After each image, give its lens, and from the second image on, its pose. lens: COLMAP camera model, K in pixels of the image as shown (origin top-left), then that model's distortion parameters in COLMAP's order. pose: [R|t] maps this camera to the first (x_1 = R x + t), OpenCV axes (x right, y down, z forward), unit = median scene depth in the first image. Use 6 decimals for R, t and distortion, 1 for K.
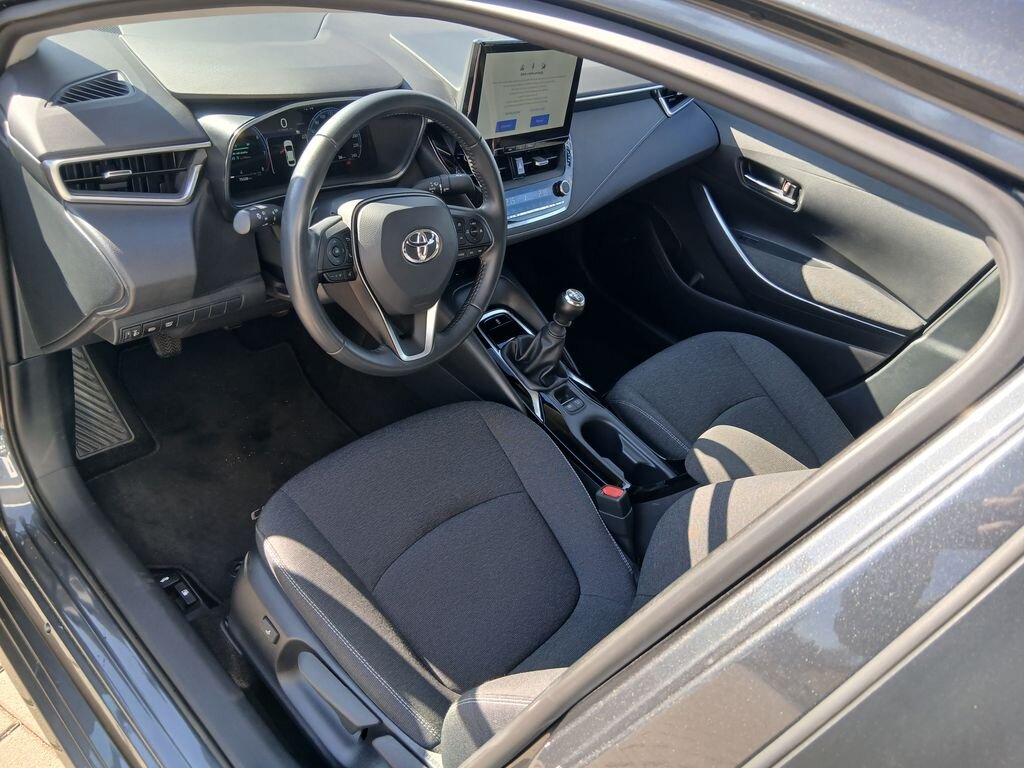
lens RADIAL K [[769.7, 0, 514.9], [0, 769.7, 389.2], [0, 0, 1]] dist [0.068240, -0.110536]
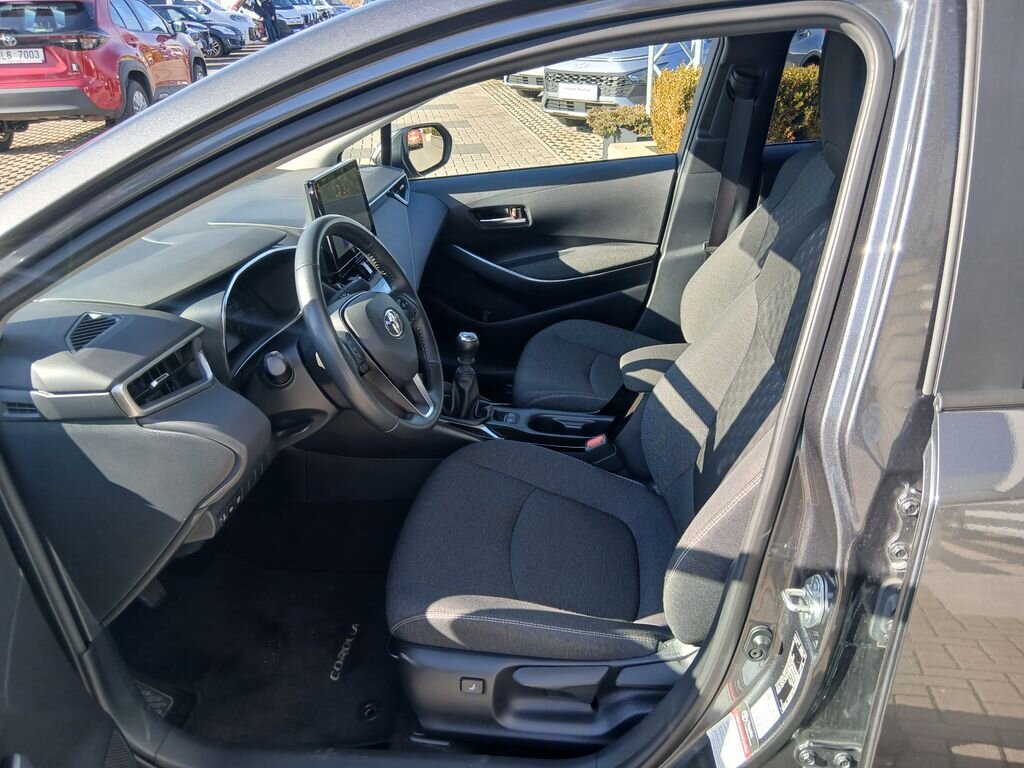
lens RADIAL K [[769.7, 0, 514.9], [0, 769.7, 389.2], [0, 0, 1]] dist [0.068240, -0.110536]
pose [[0.757112, -0.516973, 0.399399, -0.413818], [0.582551, 0.810957, -0.054615, 0.058869], [-0.295661, 0.274020, 0.915149, -0.097712]]
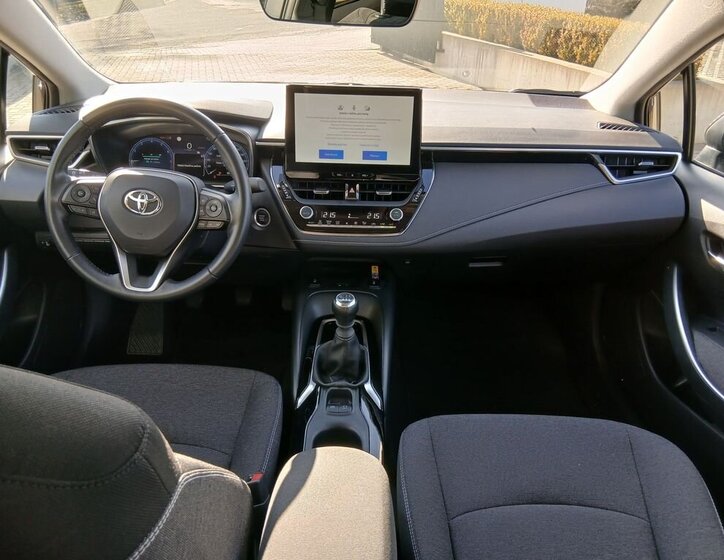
lens RADIAL K [[564.4, 0, 362.0], [0, 564.4, 280.0], [0, 0, 1]] dist [0.085898, -0.140271]
pose [[0.667363, 0.111418, -0.736351, 0.714756], [-0.349957, 0.919697, -0.178010, -0.015032], [0.657386, 0.376489, 0.652763, 0.530112]]
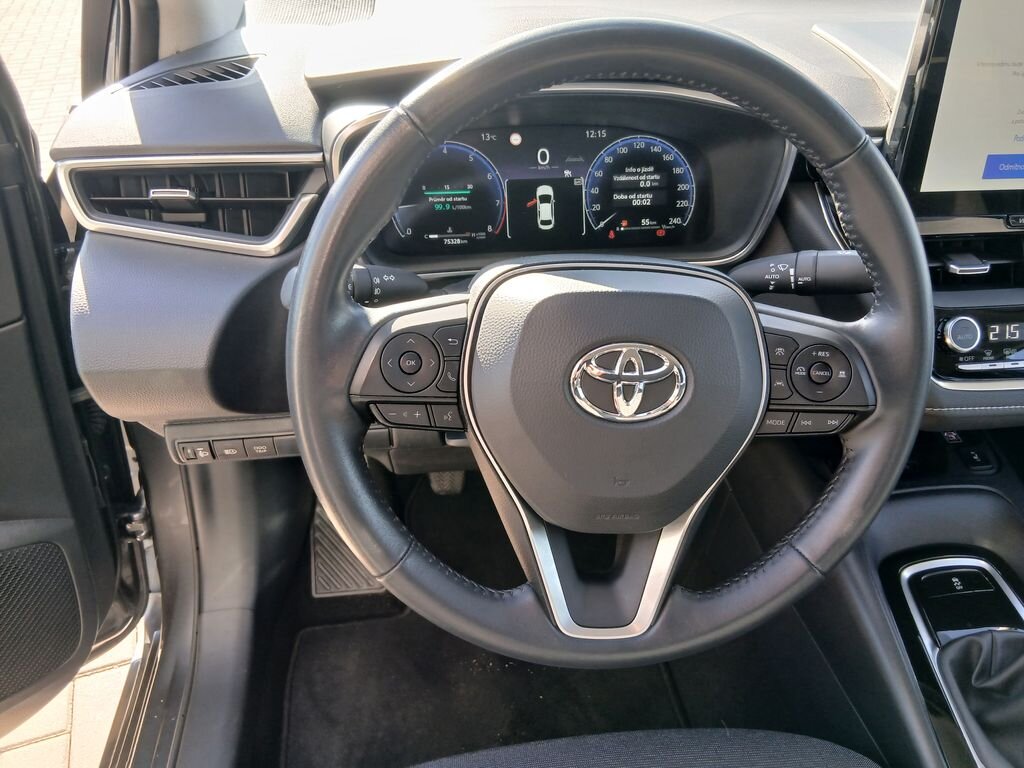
lens RADIAL K [[769.7, 0, 514.9], [0, 769.7, 389.2], [0, 0, 1]] dist [0.068240, -0.110536]
pose [[0.744309, 0.144875, -0.651933, 0.083165], [-0.263821, 0.960573, -0.087742, -0.105728], [0.613517, 0.237301, 0.753183, 0.531367]]
